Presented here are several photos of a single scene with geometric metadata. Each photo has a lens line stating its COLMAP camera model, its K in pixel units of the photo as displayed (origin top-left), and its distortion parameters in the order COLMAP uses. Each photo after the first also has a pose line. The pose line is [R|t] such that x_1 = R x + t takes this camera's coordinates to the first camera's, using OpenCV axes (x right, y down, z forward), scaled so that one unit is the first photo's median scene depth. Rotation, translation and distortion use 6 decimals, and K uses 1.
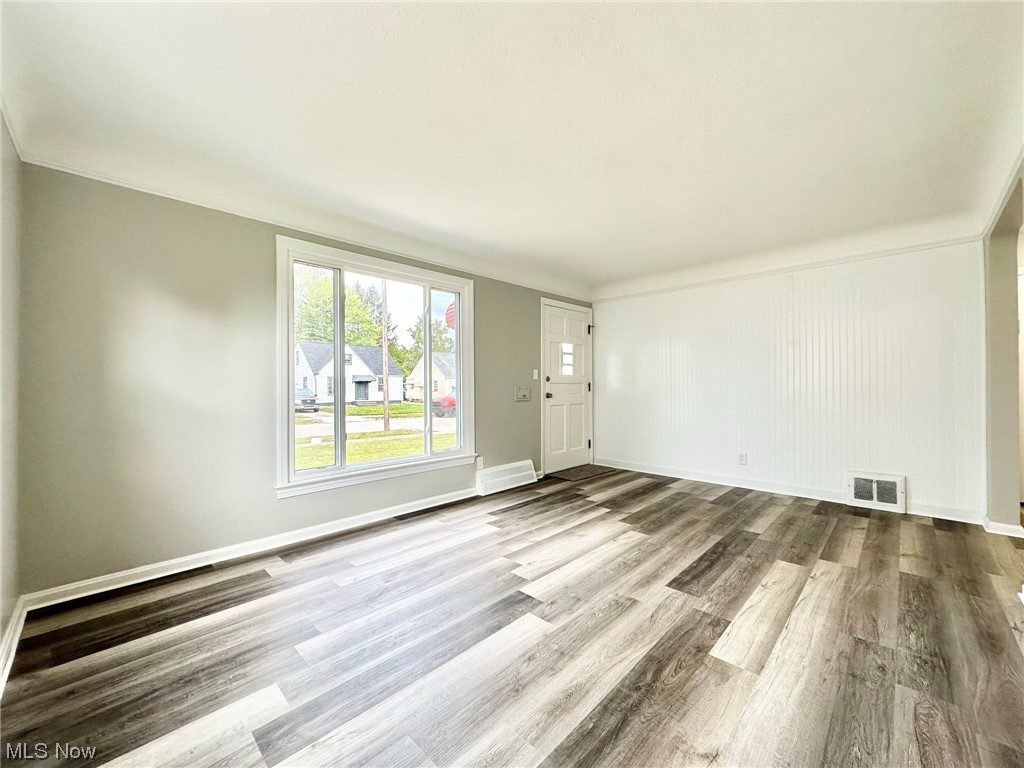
lens RADIAL K [[410.1, 0, 512.3], [0, 410.1, 384.7], [0, 0, 1]] dist [-0.003492, -0.000191]
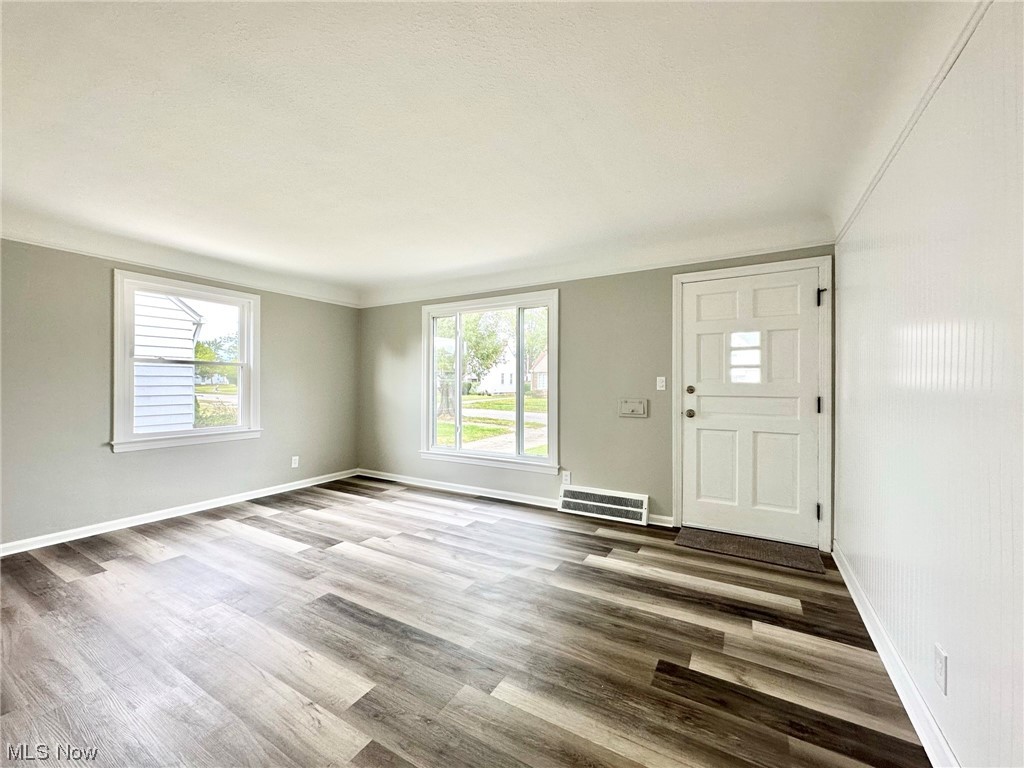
lens RADIAL K [[410.1, 0, 511.6], [0, 410.1, 383.3], [0, 0, 1]] dist [-0.003492, -0.000191]
pose [[0.234829, 0.007255, -0.972010, 0.982196], [-0.000825, 0.999973, 0.007264, -0.042022], [0.972036, -0.000904, 0.234829, 0.781857]]
